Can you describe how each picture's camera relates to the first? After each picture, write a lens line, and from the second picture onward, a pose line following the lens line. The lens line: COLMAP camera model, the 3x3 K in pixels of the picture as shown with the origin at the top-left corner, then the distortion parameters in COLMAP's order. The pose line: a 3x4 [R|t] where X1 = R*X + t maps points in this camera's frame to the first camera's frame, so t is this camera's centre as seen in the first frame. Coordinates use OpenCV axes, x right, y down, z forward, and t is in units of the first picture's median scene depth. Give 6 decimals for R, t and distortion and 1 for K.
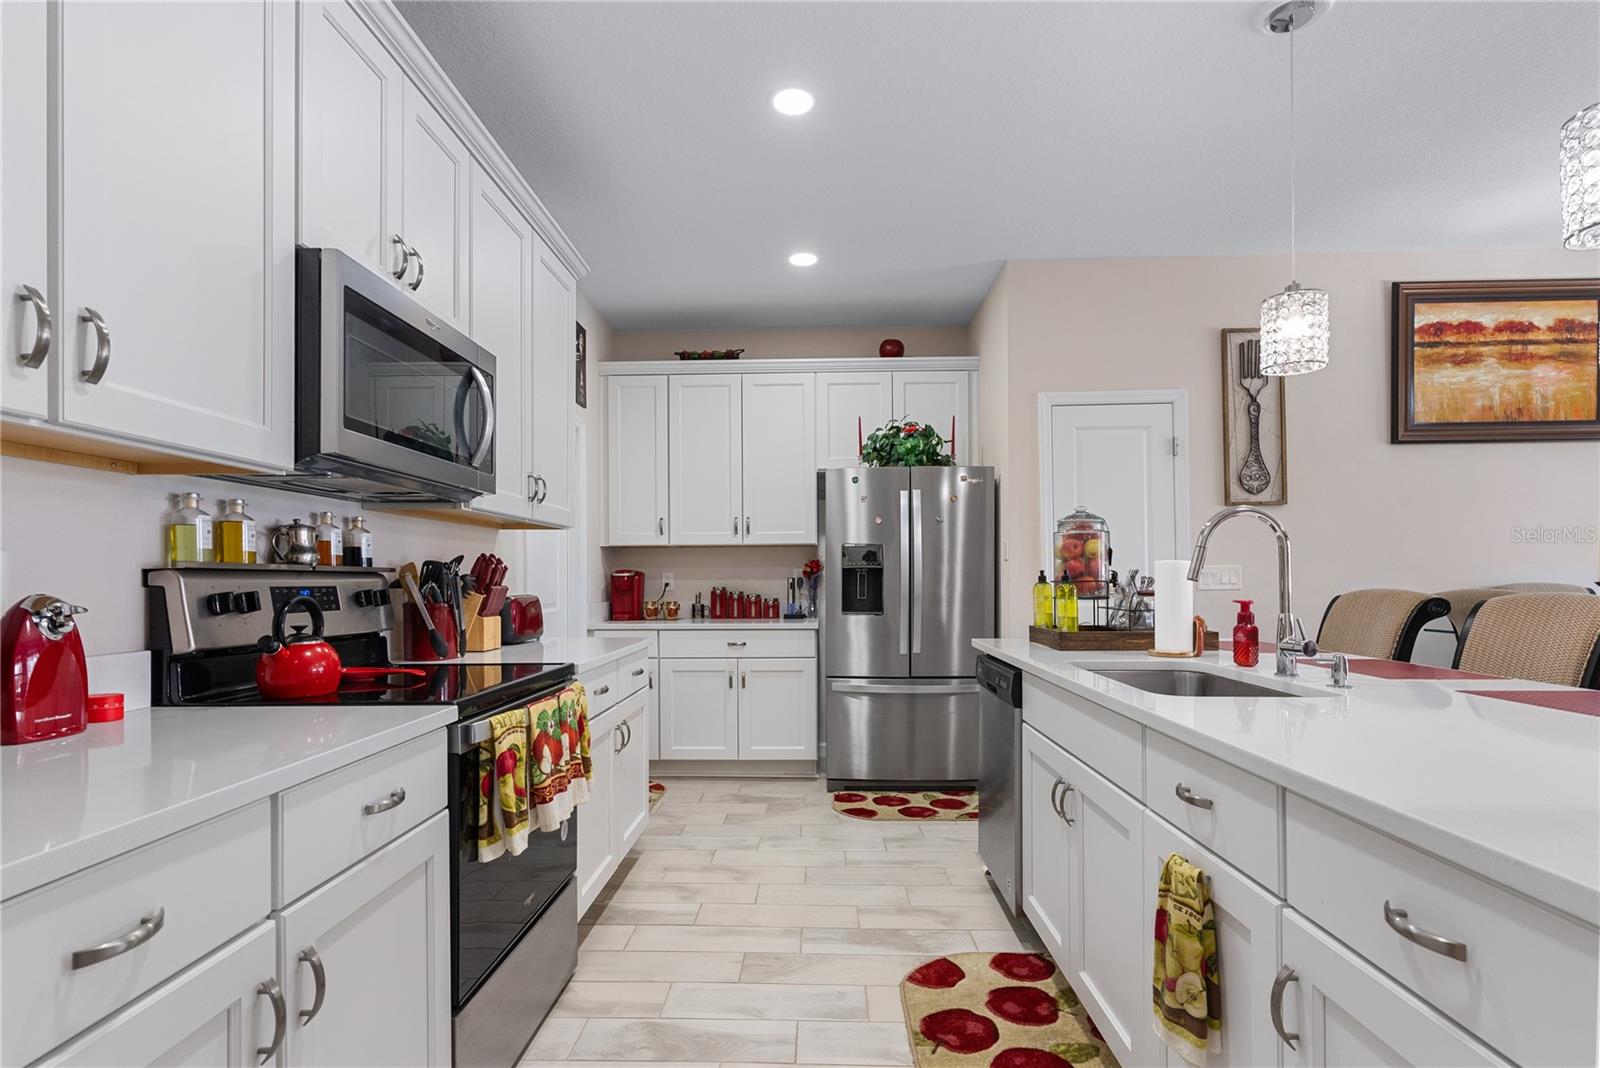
lens RADIAL K [[775.1, 0, 815.8], [0, 775.1, 585.0], [0, 0, 1]] dist [0.001707, 0.000581]
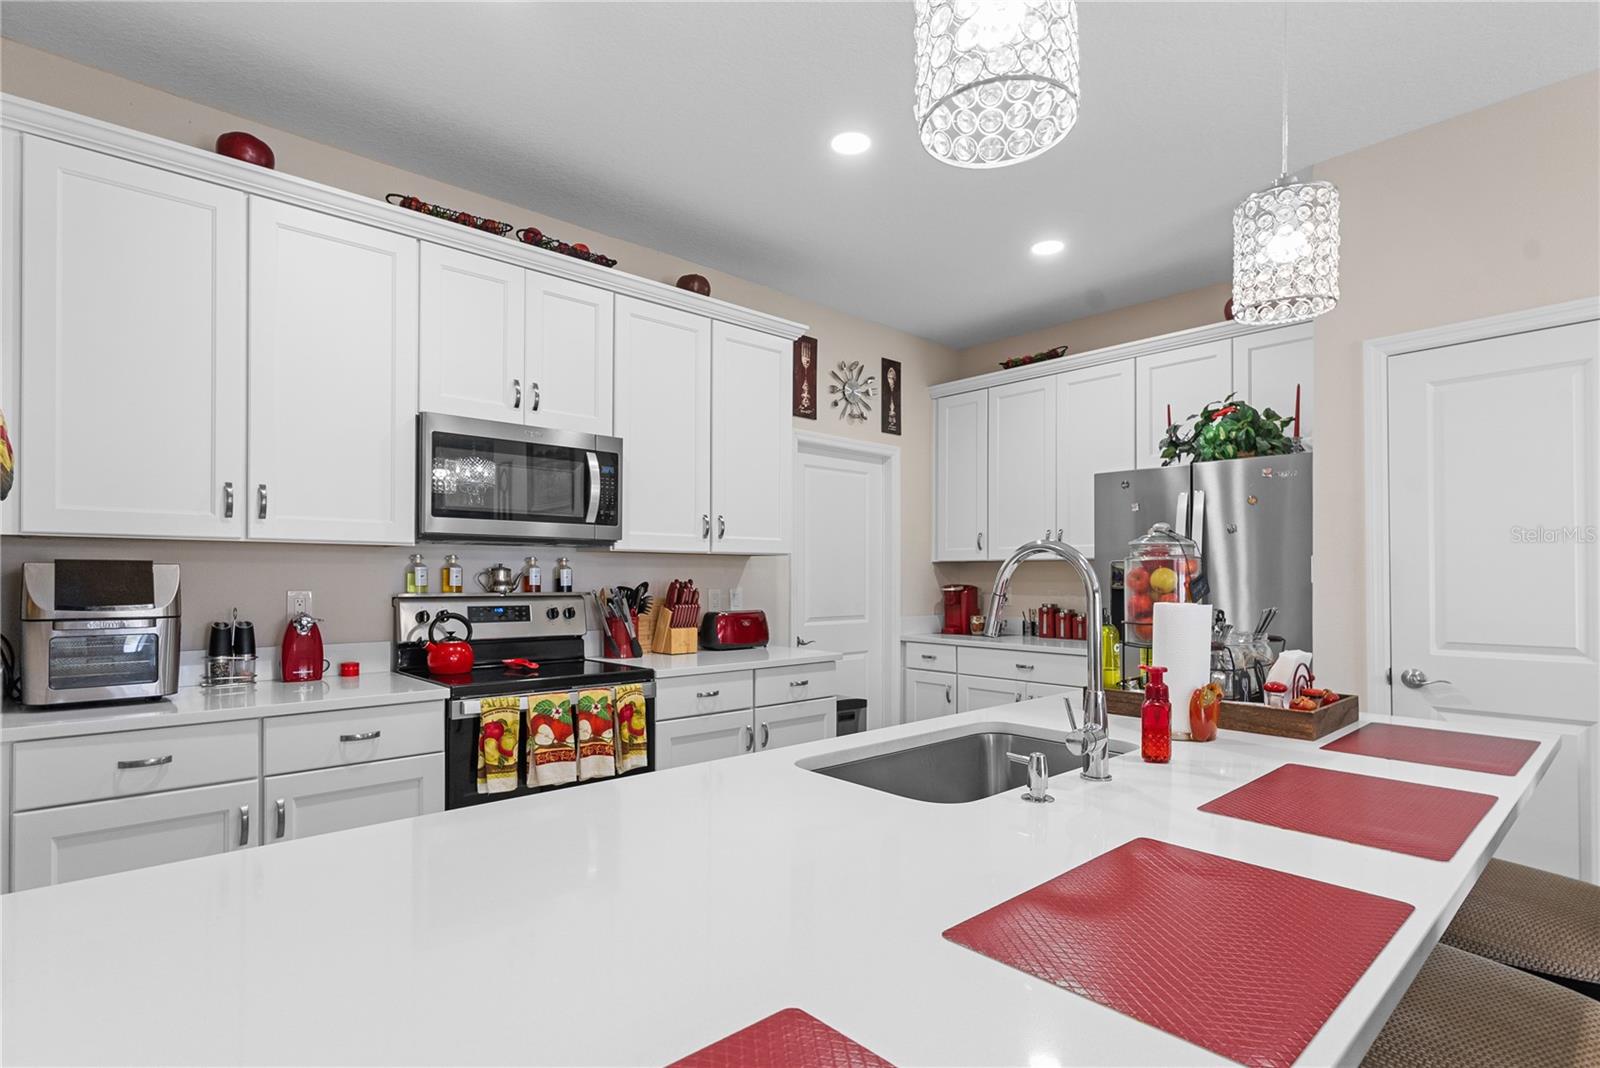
lens RADIAL K [[775.1, 0, 740.6], [0, 775.1, 587.5], [0, 0, 1]] dist [0.001707, 0.000581]
pose [[0.692741, 0.014265, -0.721045, 0.364273], [-0.013563, 0.999885, 0.006751, -0.023500], [0.721059, 0.005102, 0.692855, 0.108111]]
